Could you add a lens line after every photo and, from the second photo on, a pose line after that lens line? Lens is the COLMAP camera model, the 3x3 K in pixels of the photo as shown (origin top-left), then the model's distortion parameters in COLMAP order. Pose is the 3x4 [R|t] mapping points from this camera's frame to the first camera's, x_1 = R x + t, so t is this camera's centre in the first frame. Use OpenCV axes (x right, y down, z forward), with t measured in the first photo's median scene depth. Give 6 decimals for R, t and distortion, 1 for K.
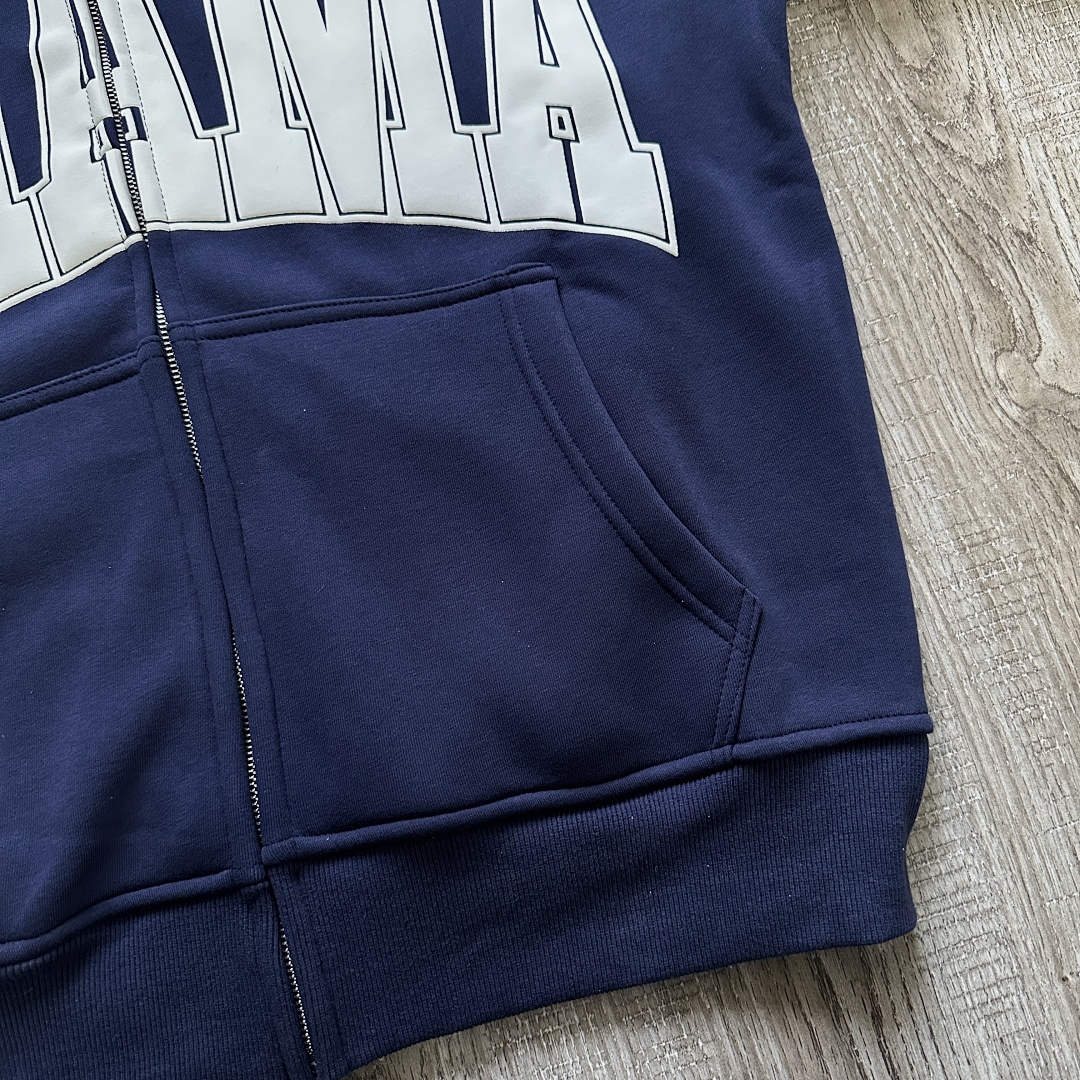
lens RADIAL K [[991.5, 0, 543.4], [0, 991.5, 546.7], [0, 0, 1]] dist [-0.016178, 0.000000]
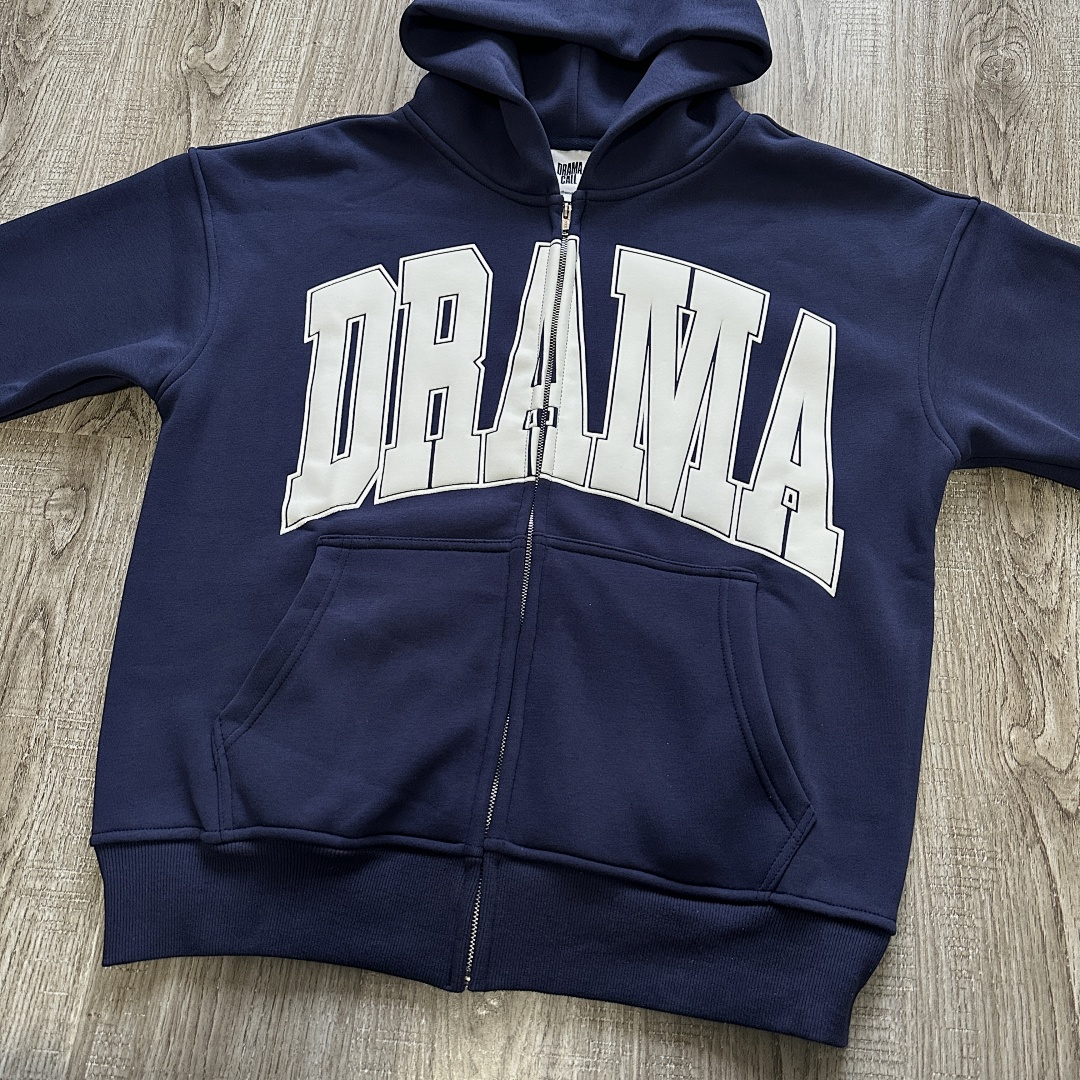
lens RADIAL K [[991.5, 0, 519.0], [0, 991.5, 539.3], [0, 0, 1]] dist [-0.016178, 0.000000]
pose [[0.924927, 0.337595, -0.174757, -0.095866], [-0.363851, 0.919339, -0.149758, 0.055118], [0.110103, 0.202101, 0.973156, -0.685159]]
